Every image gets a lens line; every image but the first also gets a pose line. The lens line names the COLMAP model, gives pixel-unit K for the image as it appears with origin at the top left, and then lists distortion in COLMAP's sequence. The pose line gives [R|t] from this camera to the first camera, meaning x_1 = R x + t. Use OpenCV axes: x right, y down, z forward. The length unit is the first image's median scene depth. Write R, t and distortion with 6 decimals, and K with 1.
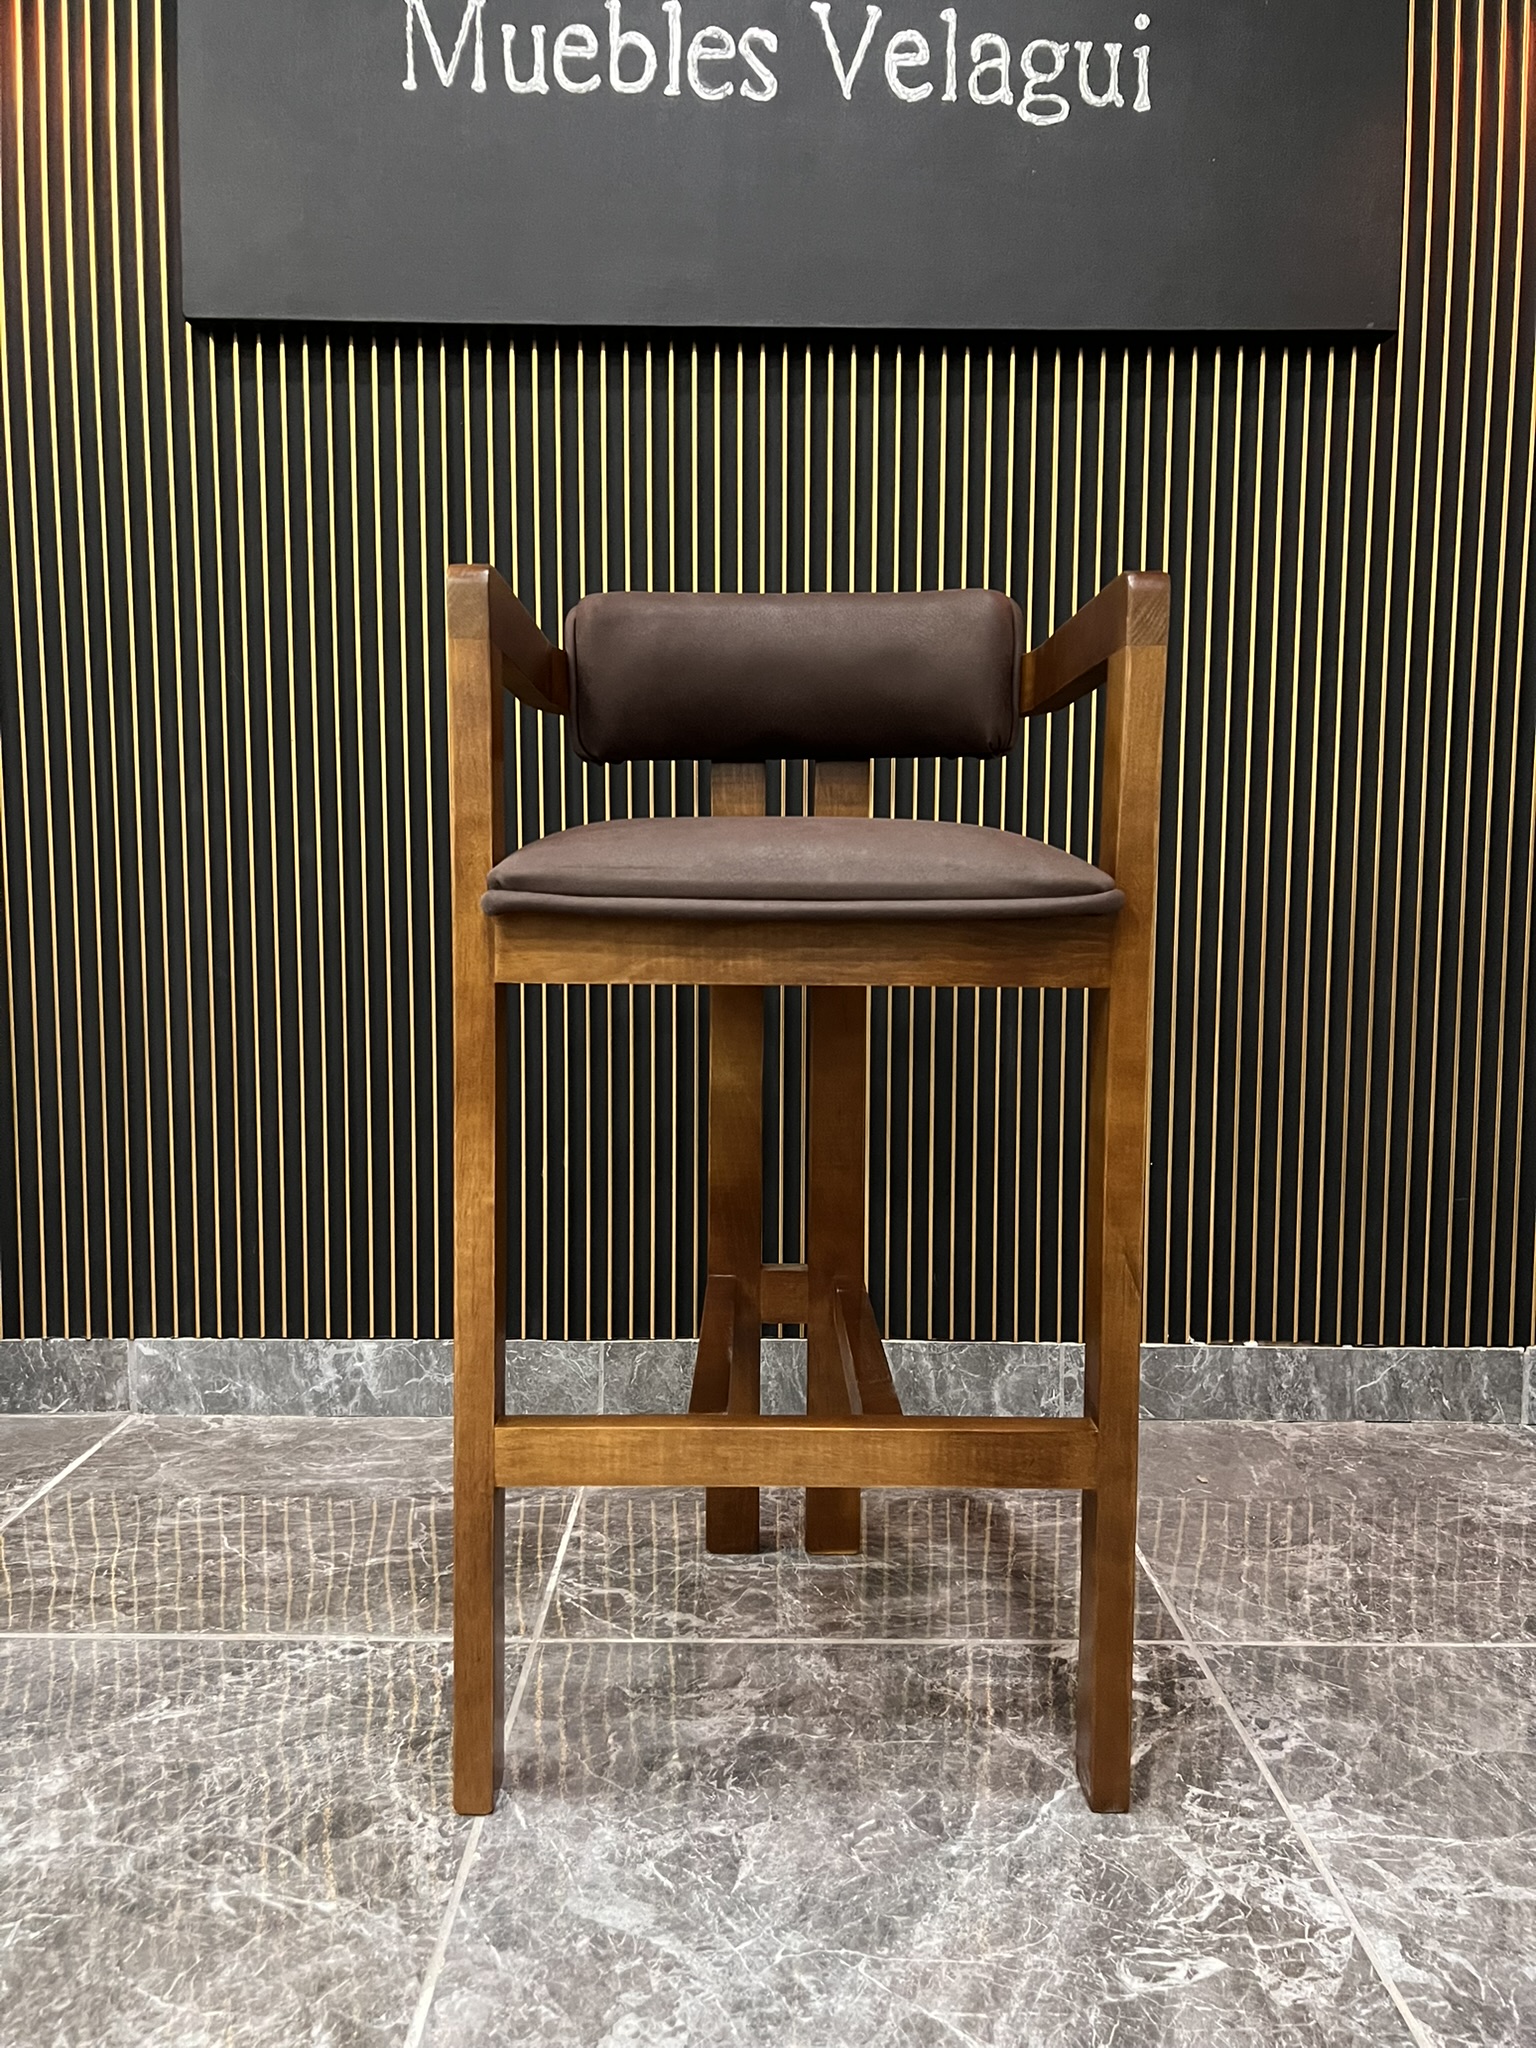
lens RADIAL K [[1543.8, 0, 768.4], [0, 1543.8, 1031.4], [0, 0, 1]] dist [0.039287, -0.049052]
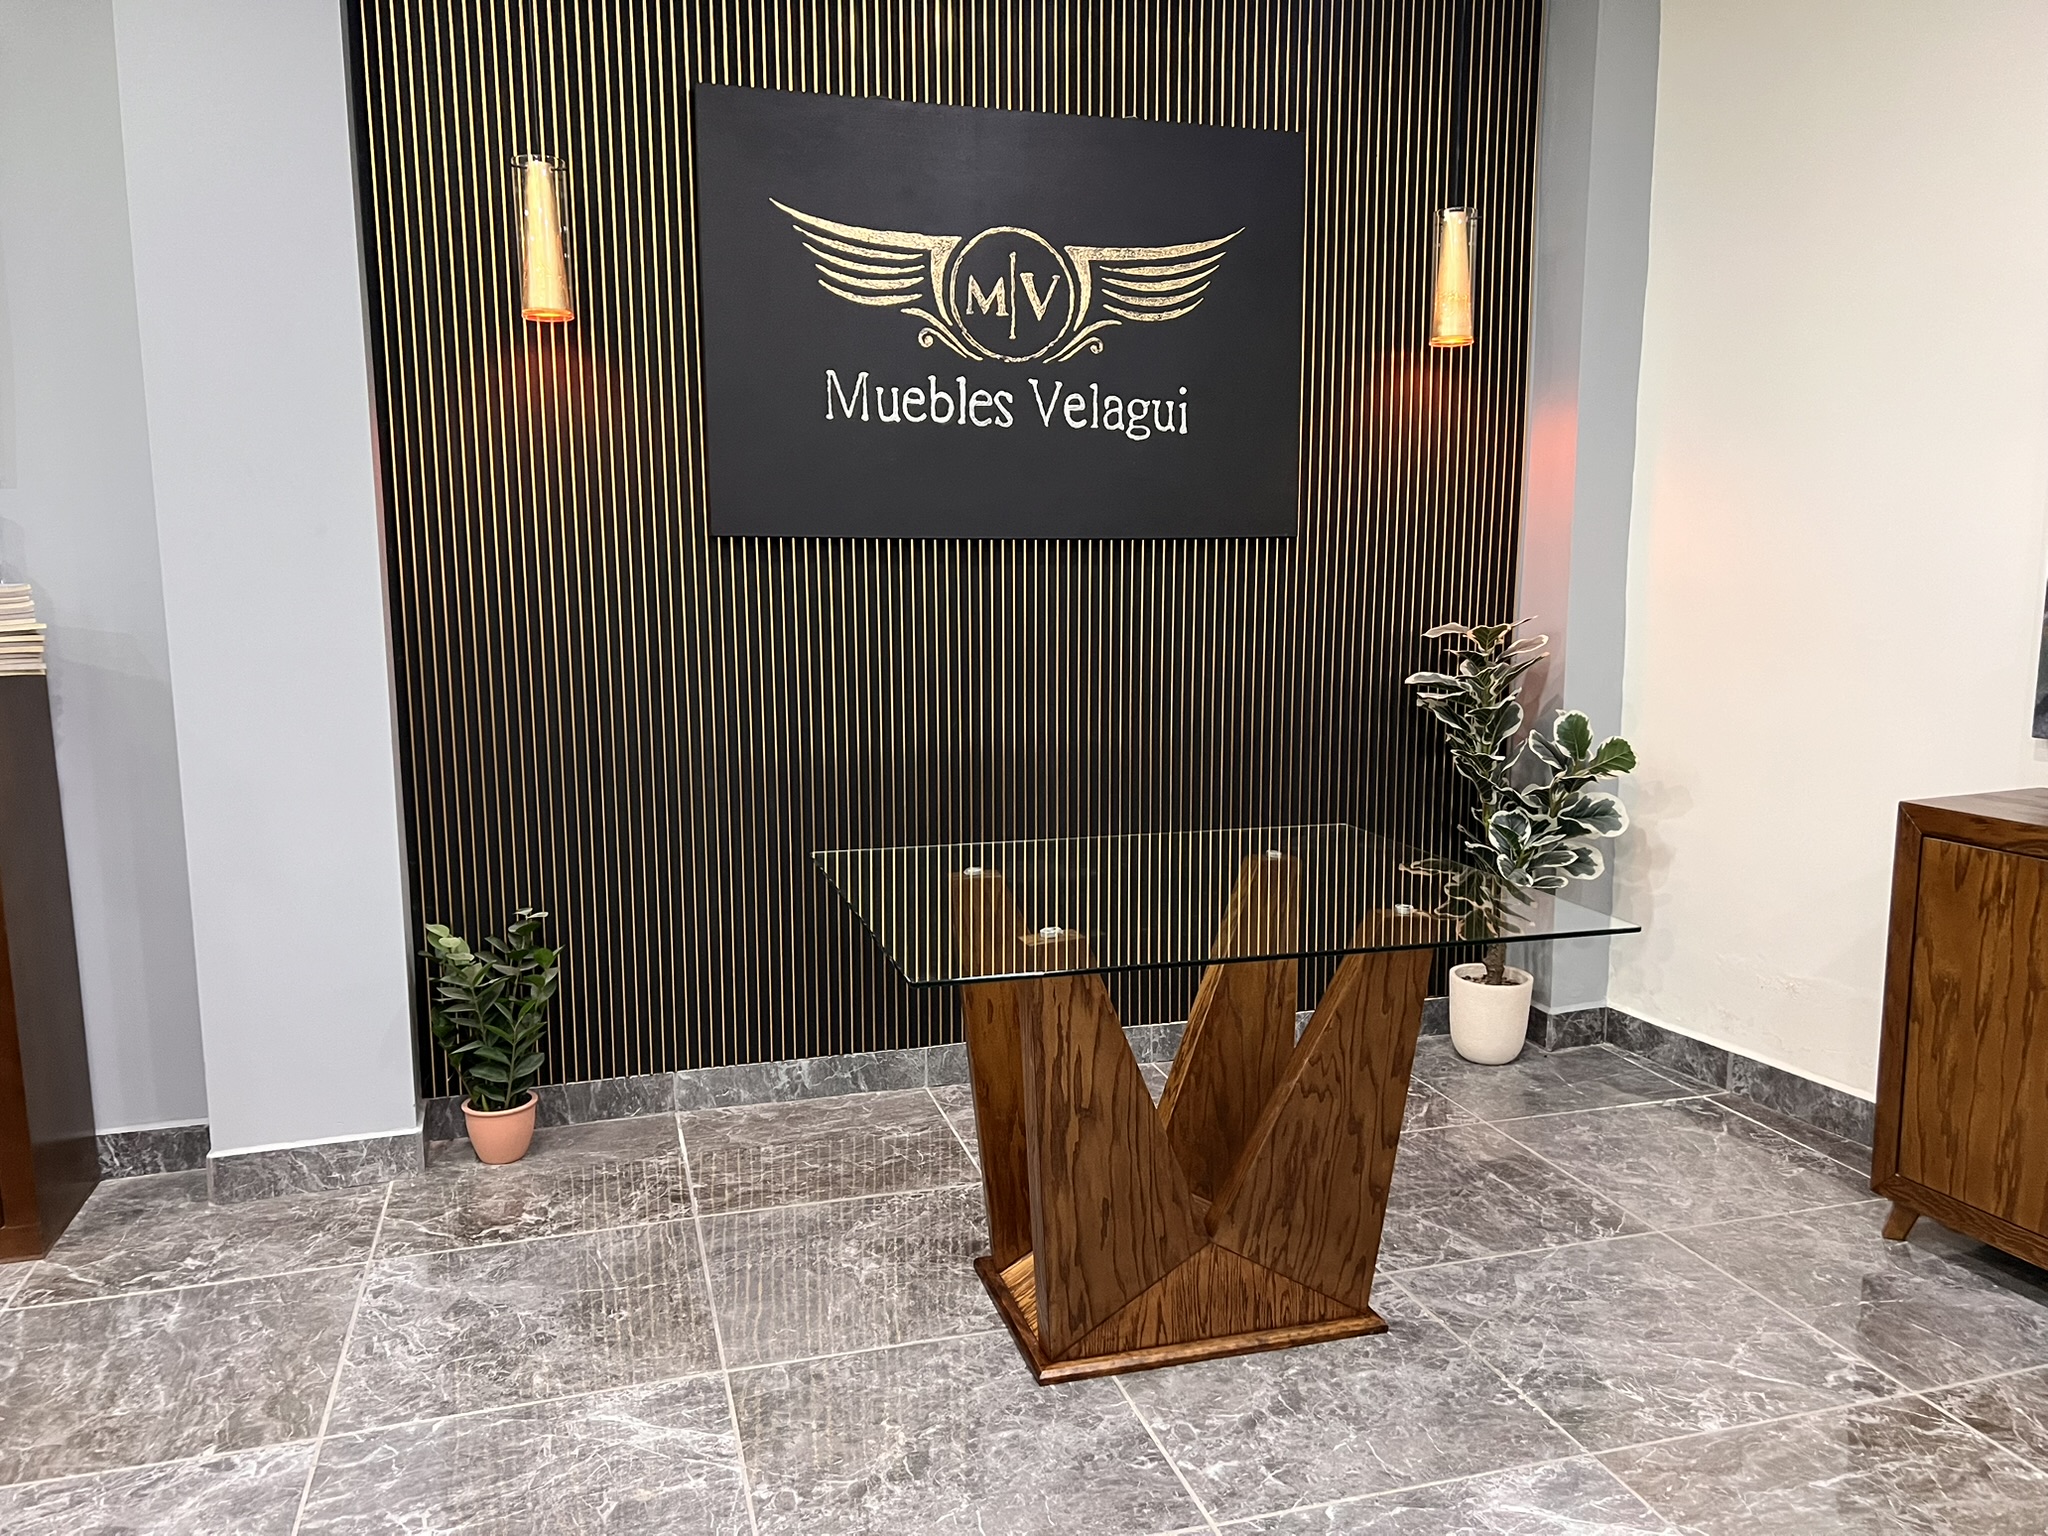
lens RADIAL K [[1543.8, 0, 1031.8], [0, 1543.8, 768.2], [0, 0, 1]] dist [0.039287, -0.049052]
pose [[0.959901, -0.048209, 0.276164, -0.541046], [0.031358, 0.997385, 0.065116, -0.290639], [-0.278581, -0.053845, 0.958902, -0.933429]]
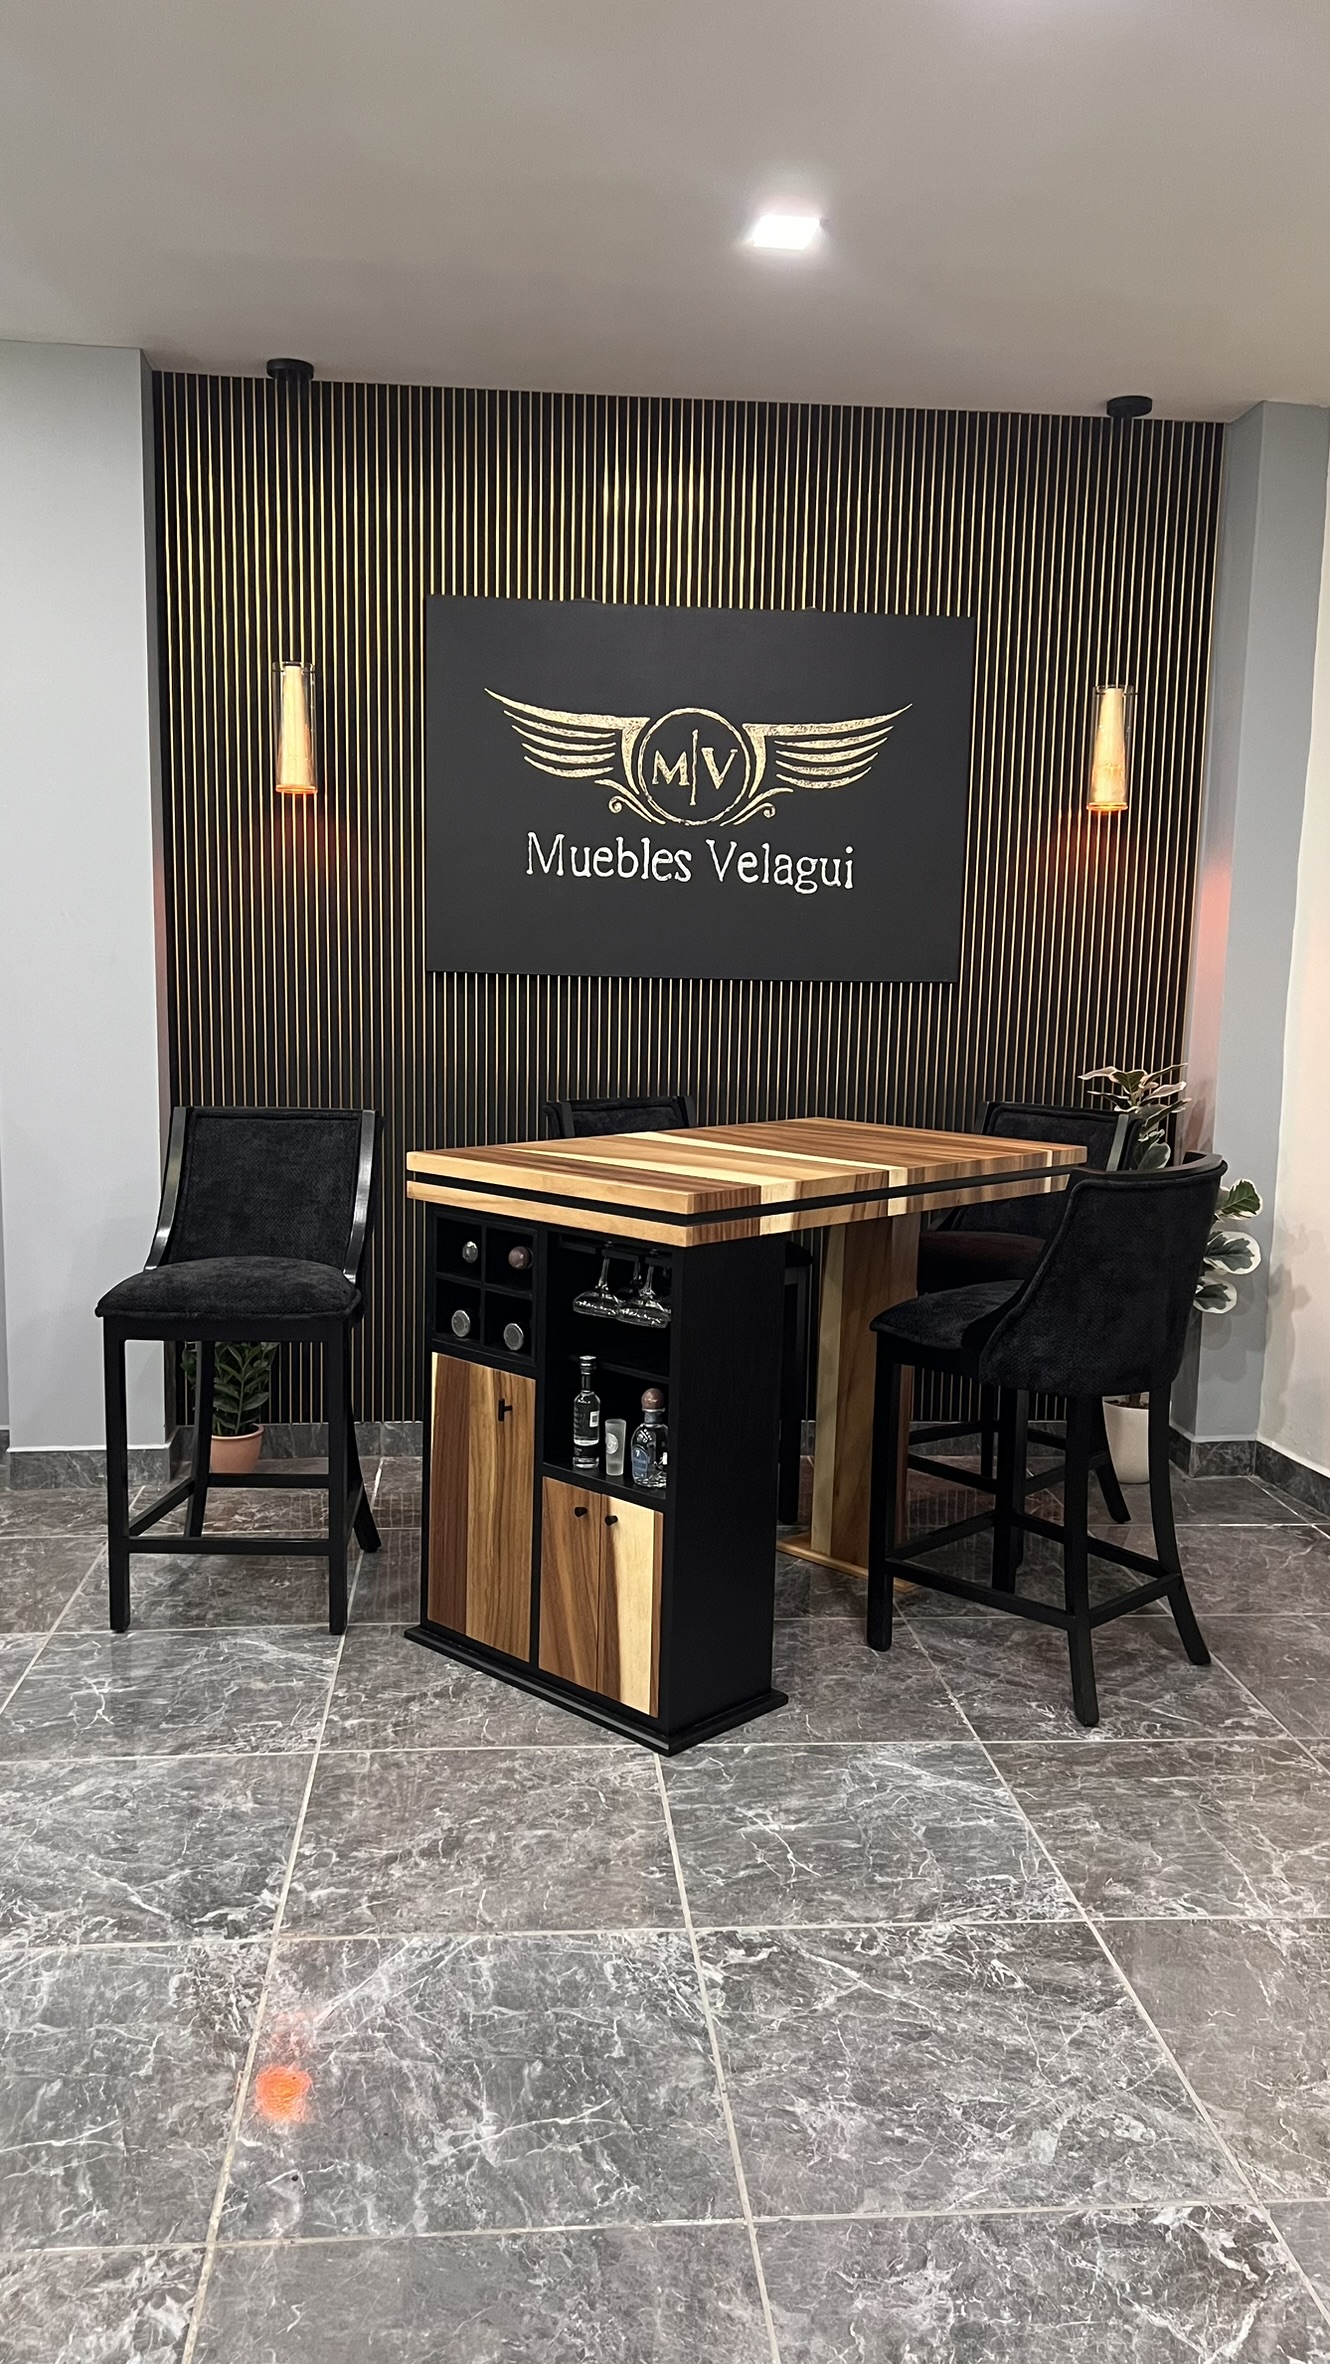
lens RADIAL K [[1780.3, 0, 658.5], [0, 1780.3, 1190.5], [0, 0, 1]] dist [0.039175, -0.048627]
pose [[0.996186, 0.004219, 0.087155, -0.267510], [-0.009307, 0.998270, 0.058060, -0.297975], [-0.086760, -0.058649, 0.994501, -1.619868]]
